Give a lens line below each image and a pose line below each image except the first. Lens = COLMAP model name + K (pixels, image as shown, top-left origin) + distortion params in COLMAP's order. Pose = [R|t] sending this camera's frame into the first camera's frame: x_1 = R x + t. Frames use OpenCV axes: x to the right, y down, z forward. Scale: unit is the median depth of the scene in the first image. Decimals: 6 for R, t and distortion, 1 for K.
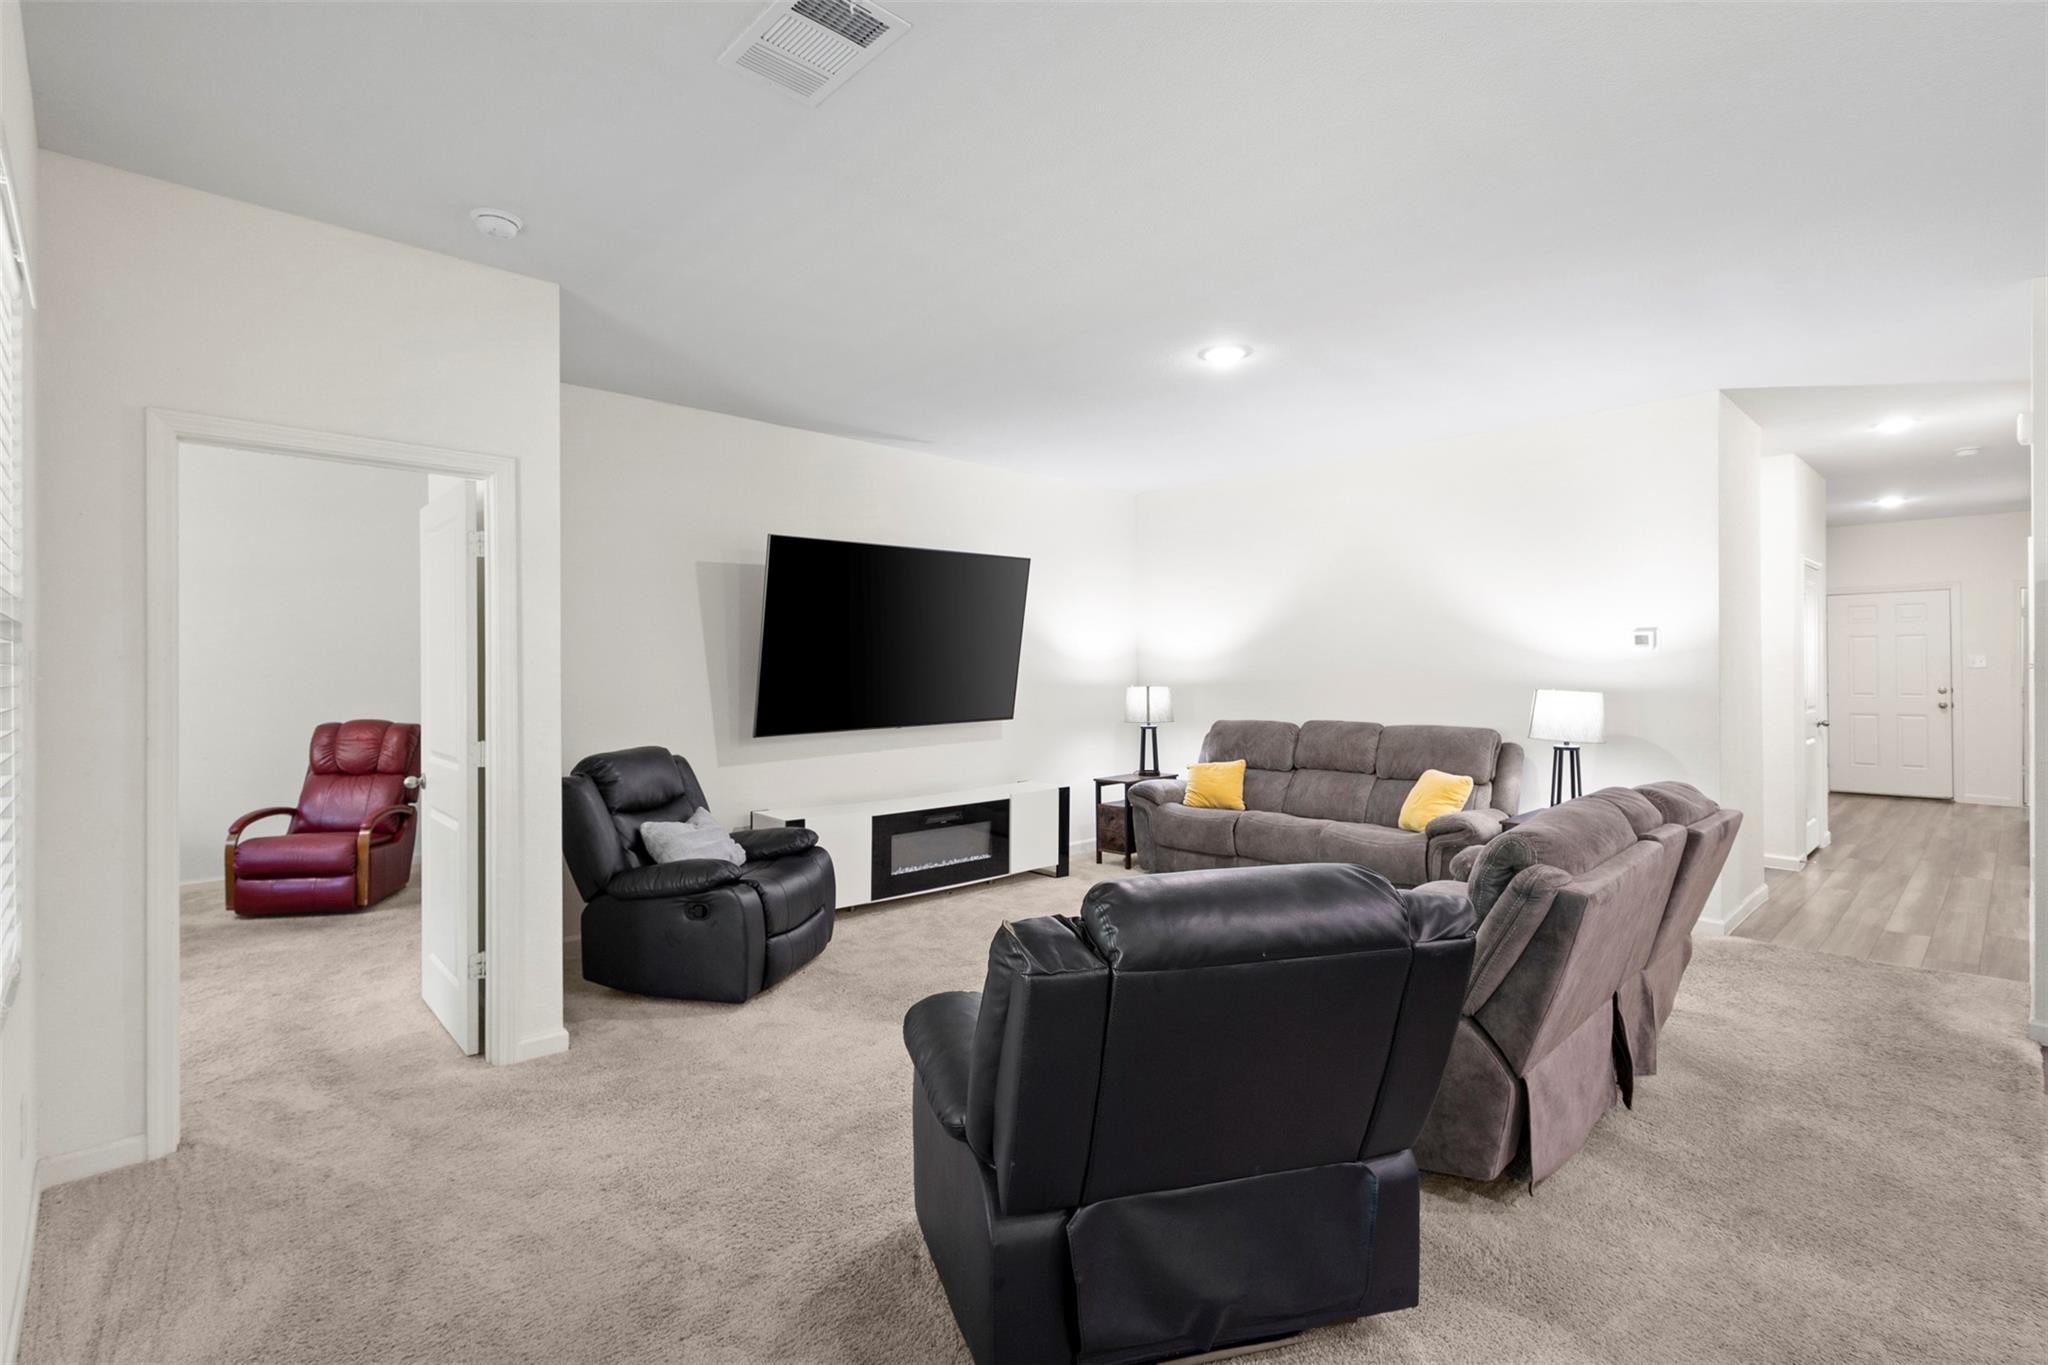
lens RADIAL K [[942.5, 0, 1029.5], [0, 942.5, 676.0], [0, 0, 1]] dist [0.009323, -0.003409]
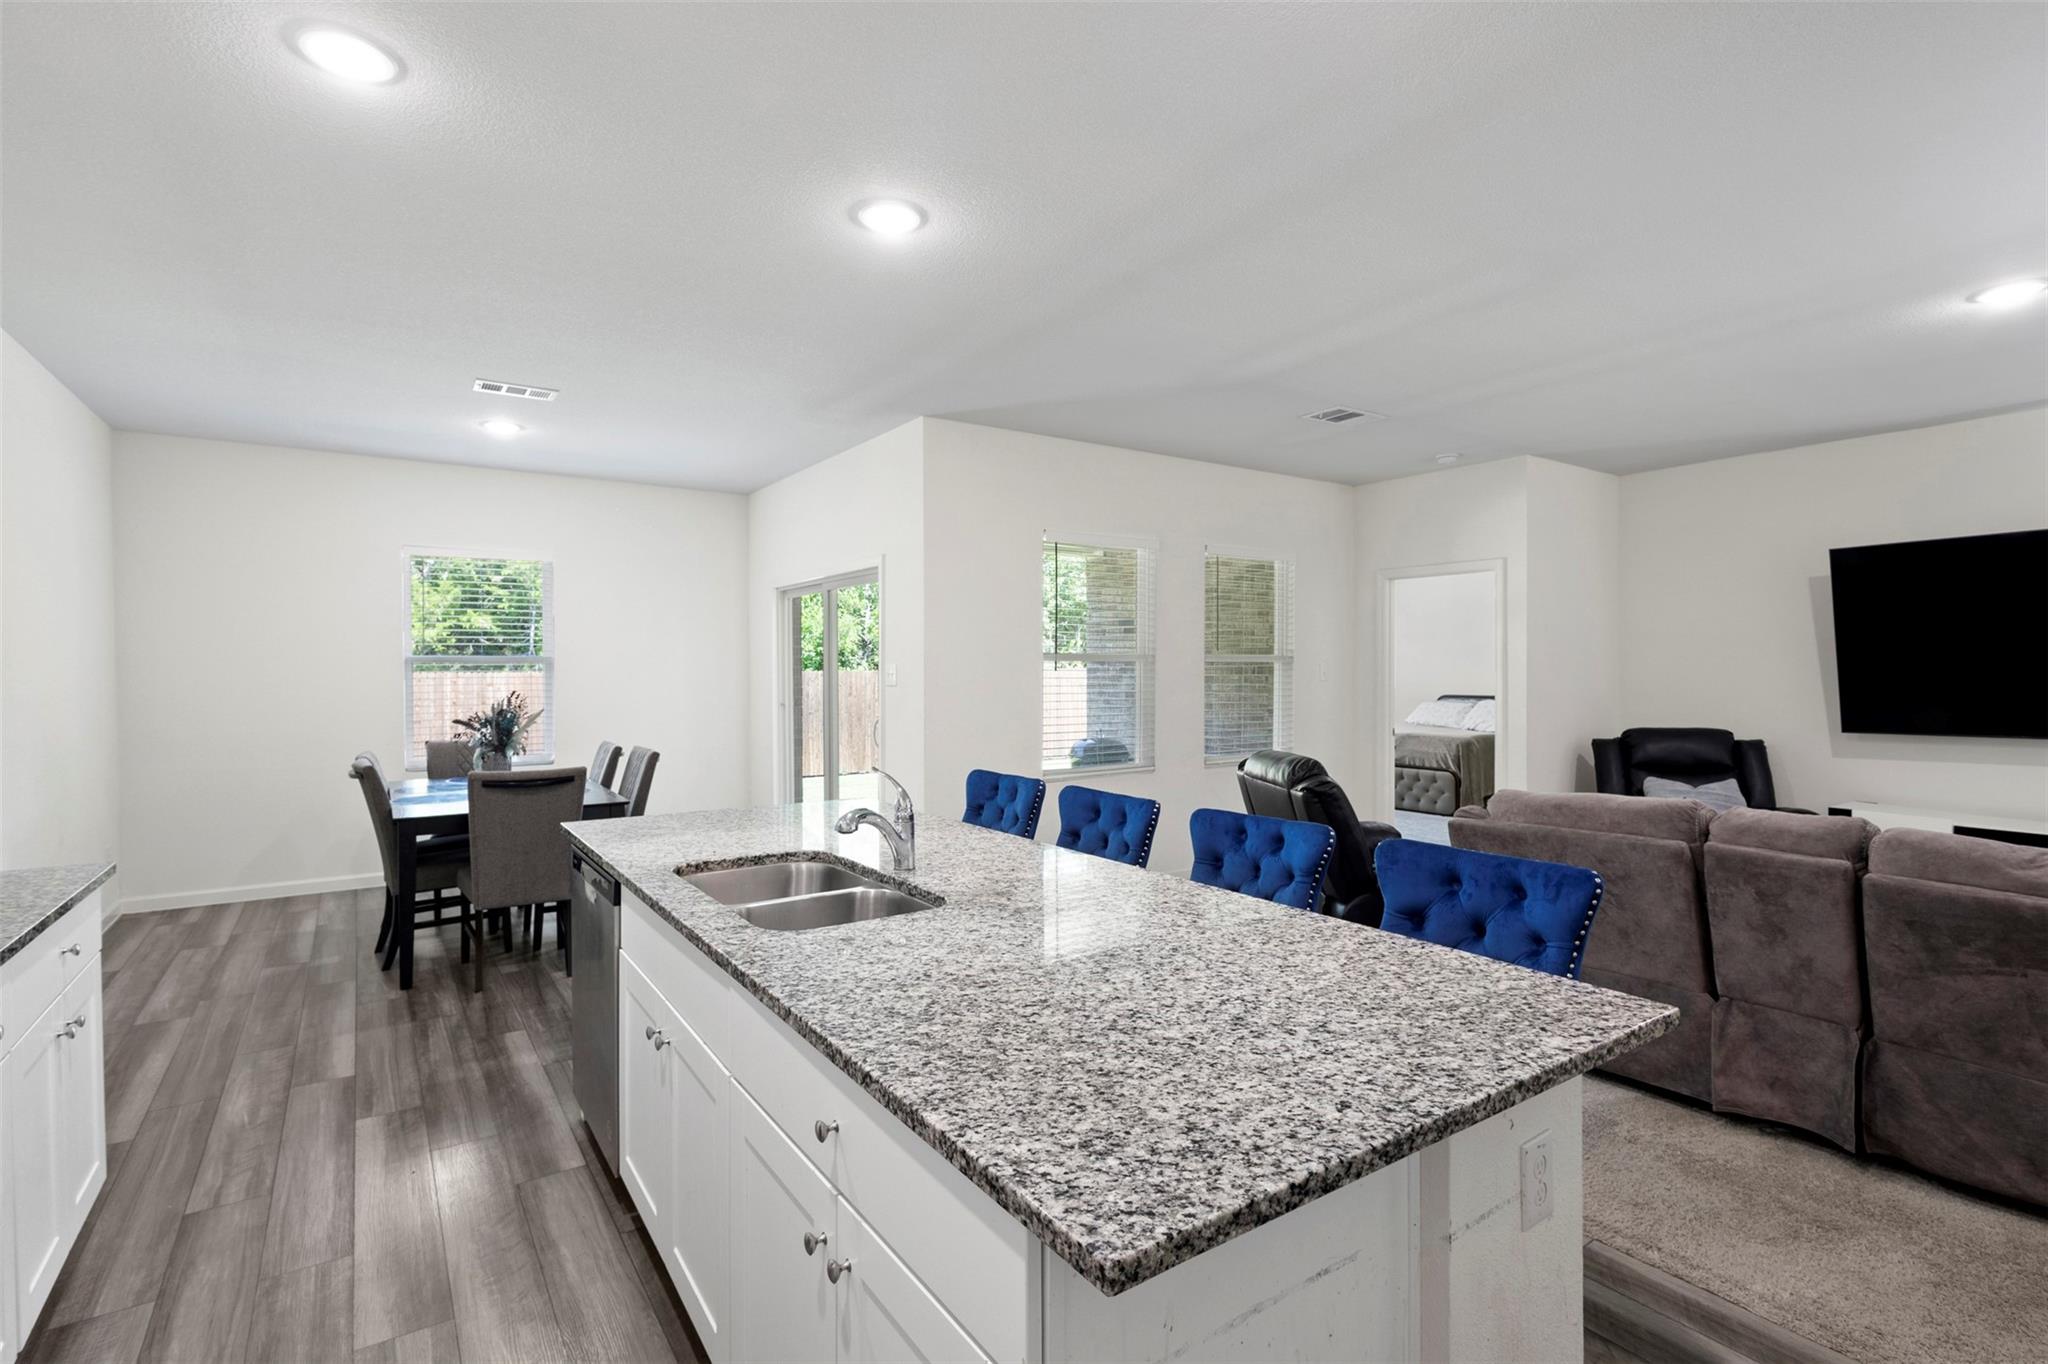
lens RADIAL K [[942.5, 0, 1015.4], [0, 942.5, 668.6], [0, 0, 1]] dist [0.009323, -0.003409]
pose [[-0.152479, -0.001087, -0.988306, 0.955307], [-0.005181, 0.999987, -0.000301, -0.003668], [0.988293, 0.005075, -0.152483, 0.213500]]
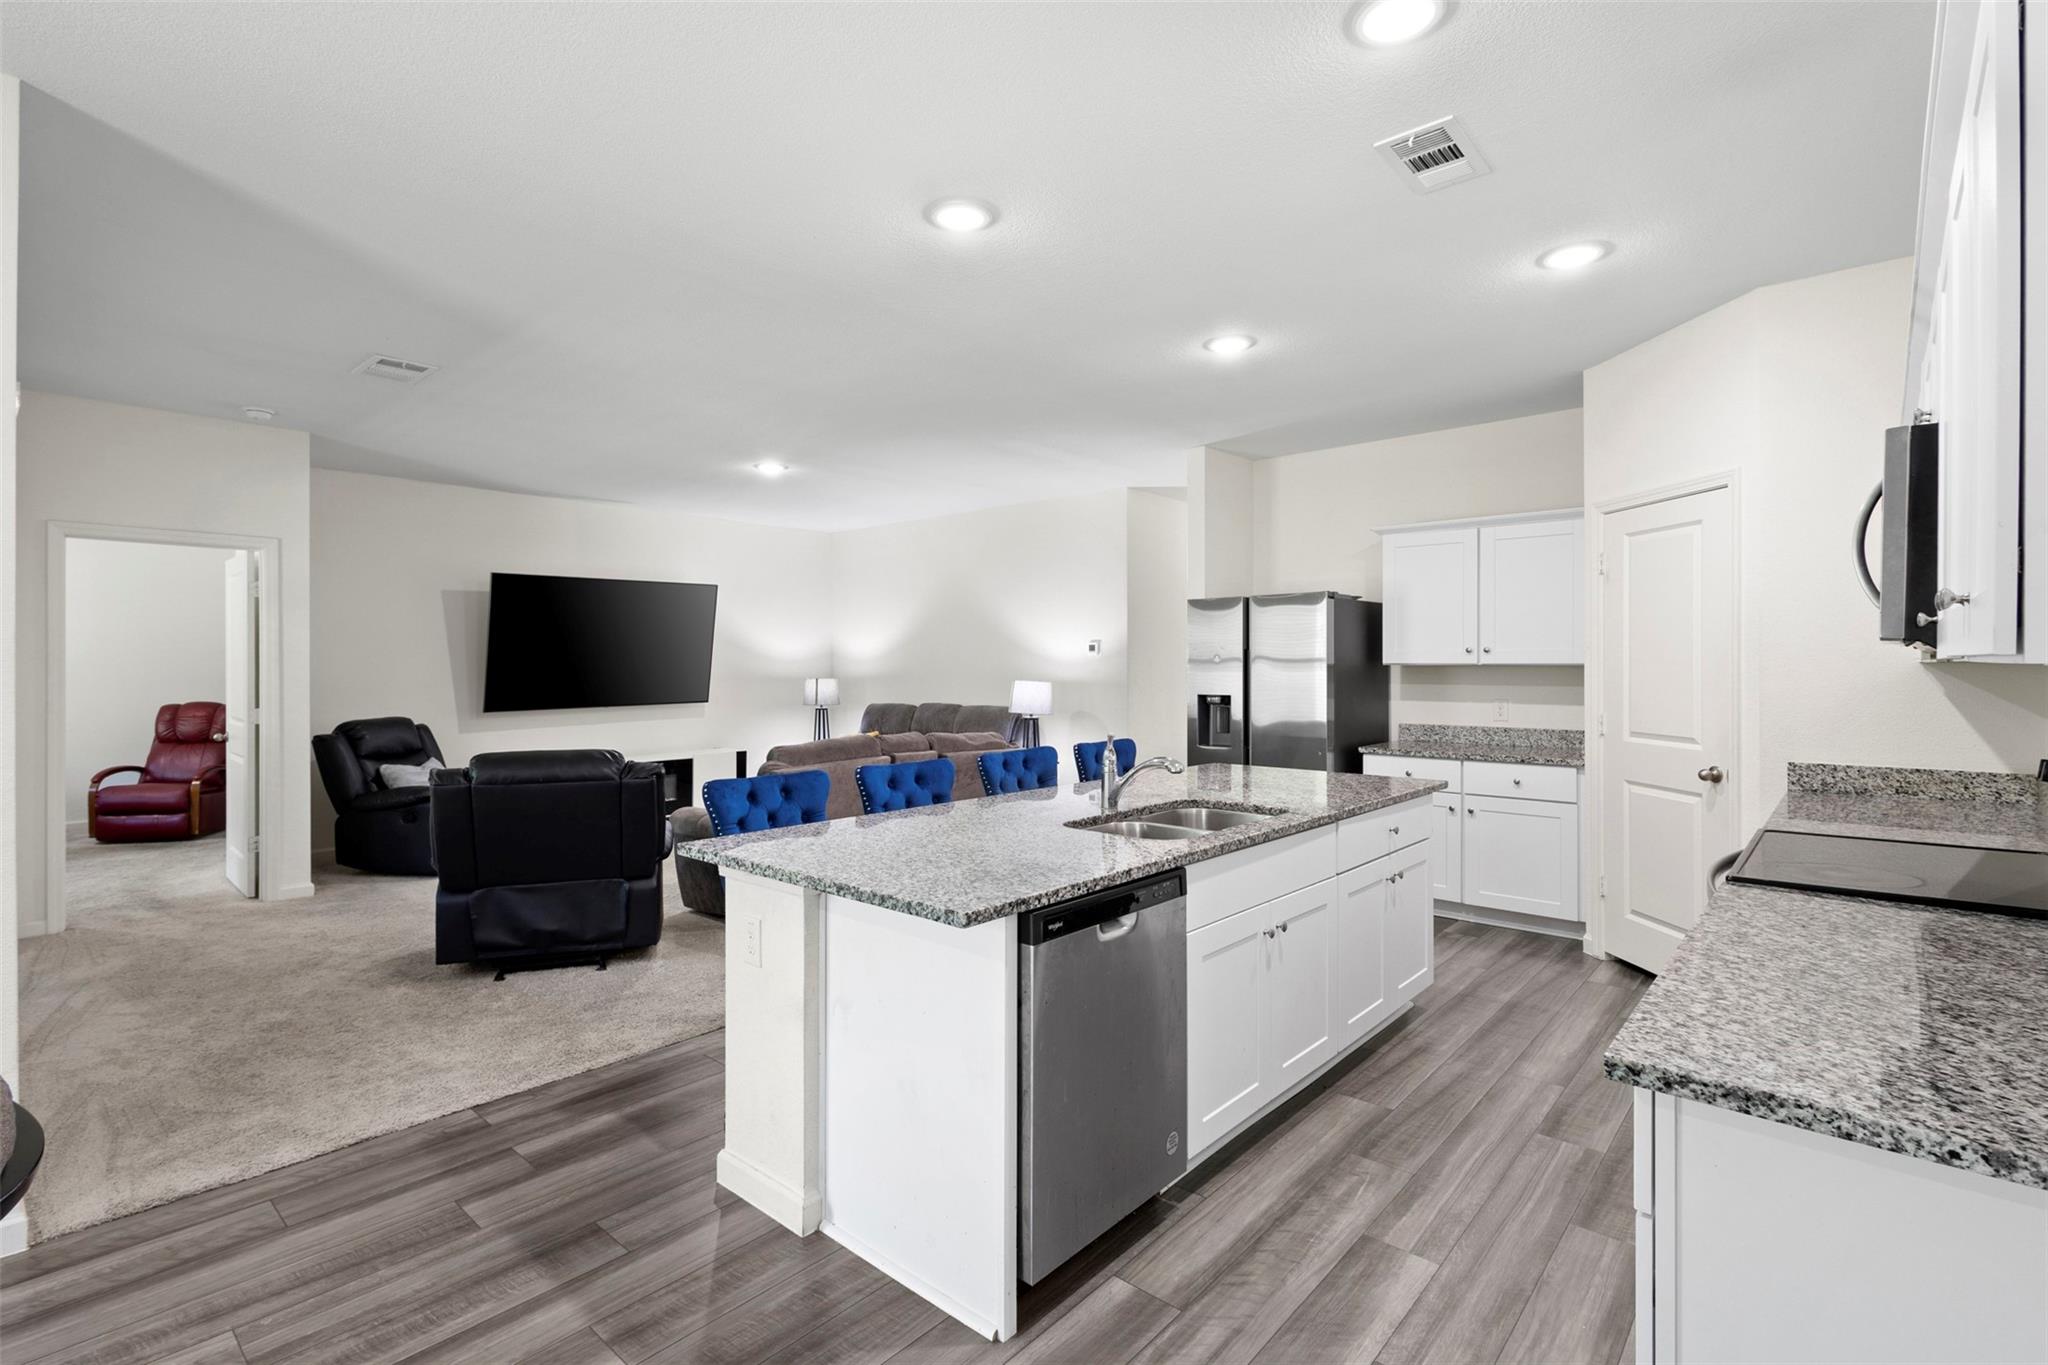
lens RADIAL K [[942.5, 0, 1016.4], [0, 942.5, 671.7], [0, 0, 1]] dist [0.009323, -0.003409]
pose [[0.997128, 0.002629, 0.075691, 0.410746], [-0.002632, 0.999997, -0.000066, 0.000622], [-0.075691, -0.000133, 0.997131, -0.499609]]
